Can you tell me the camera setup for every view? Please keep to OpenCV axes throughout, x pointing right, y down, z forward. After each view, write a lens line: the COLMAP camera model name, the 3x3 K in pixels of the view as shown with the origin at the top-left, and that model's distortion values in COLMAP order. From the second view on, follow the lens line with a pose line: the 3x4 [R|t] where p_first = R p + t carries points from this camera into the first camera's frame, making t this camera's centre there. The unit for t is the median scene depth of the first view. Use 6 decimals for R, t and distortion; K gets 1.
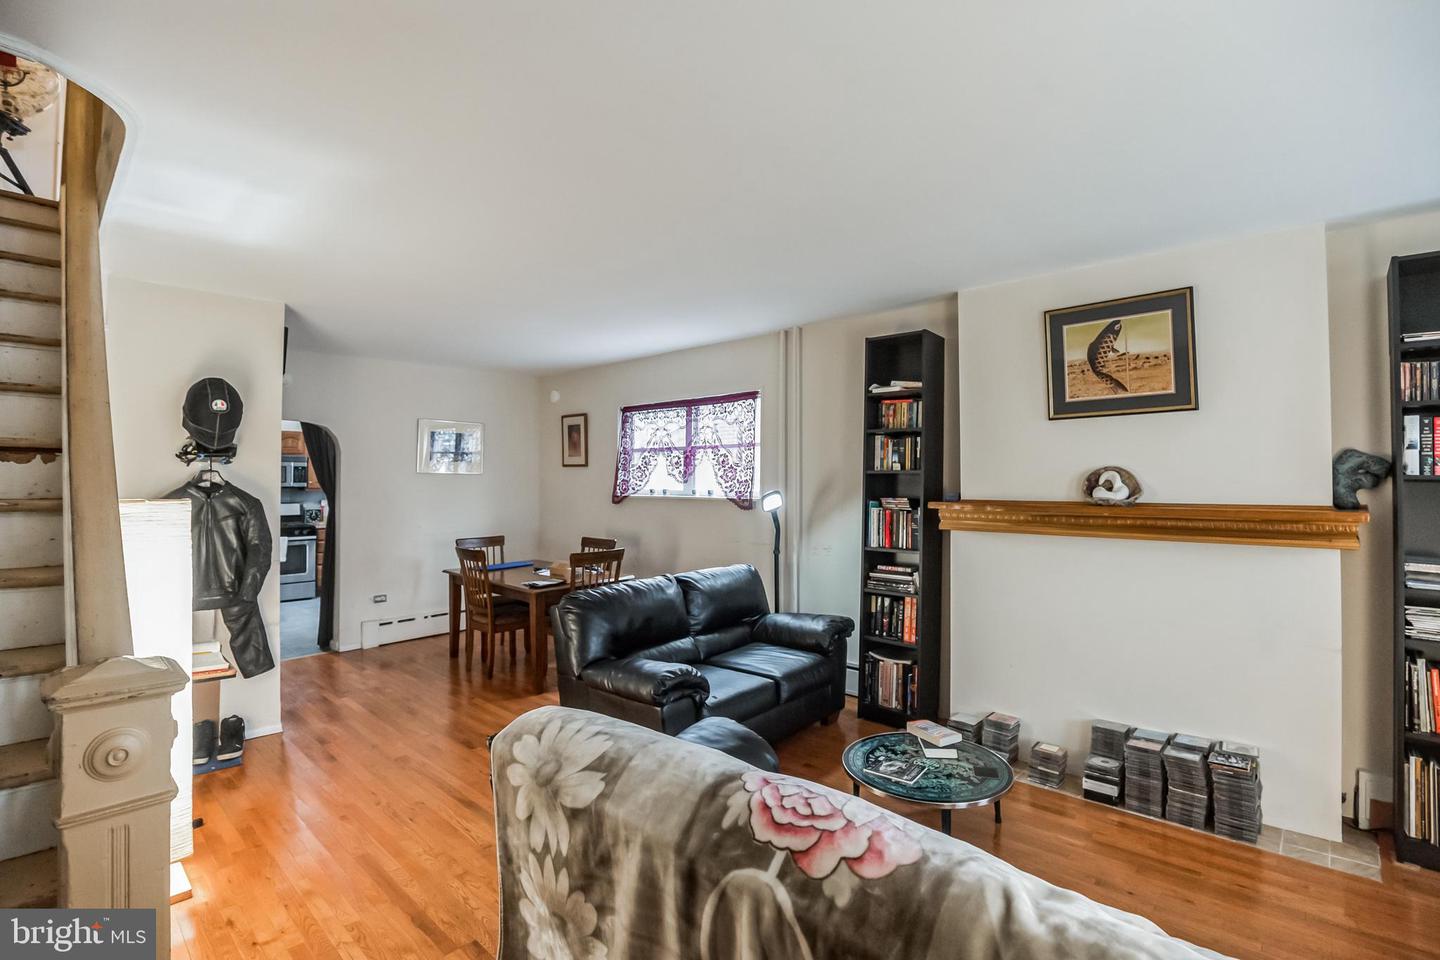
lens RADIAL K [[673.8, 0, 719.7], [0, 673.8, 471.8], [0, 0, 1]] dist [-0.004687, 0.000149]
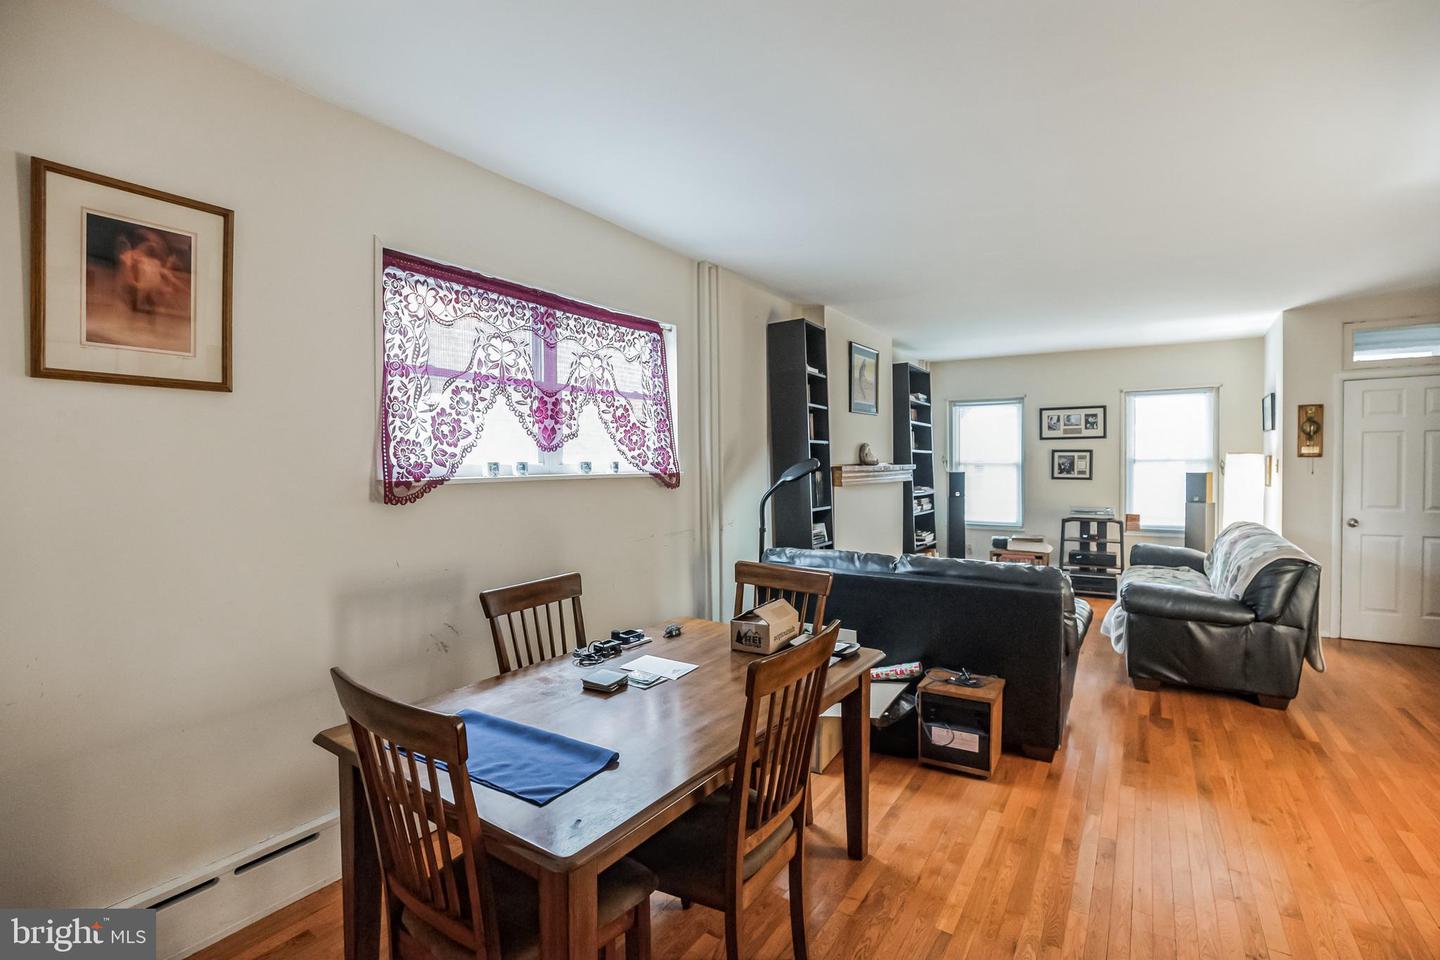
lens RADIAL K [[673.8, 0, 718.0], [0, 673.8, 476.7], [0, 0, 1]] dist [-0.004687, 0.000149]
pose [[-0.169762, -0.018695, 0.985308, -0.625347], [-0.003535, 0.999825, 0.018361, 0.028326], [-0.985479, -0.000366, -0.169798, 0.990119]]
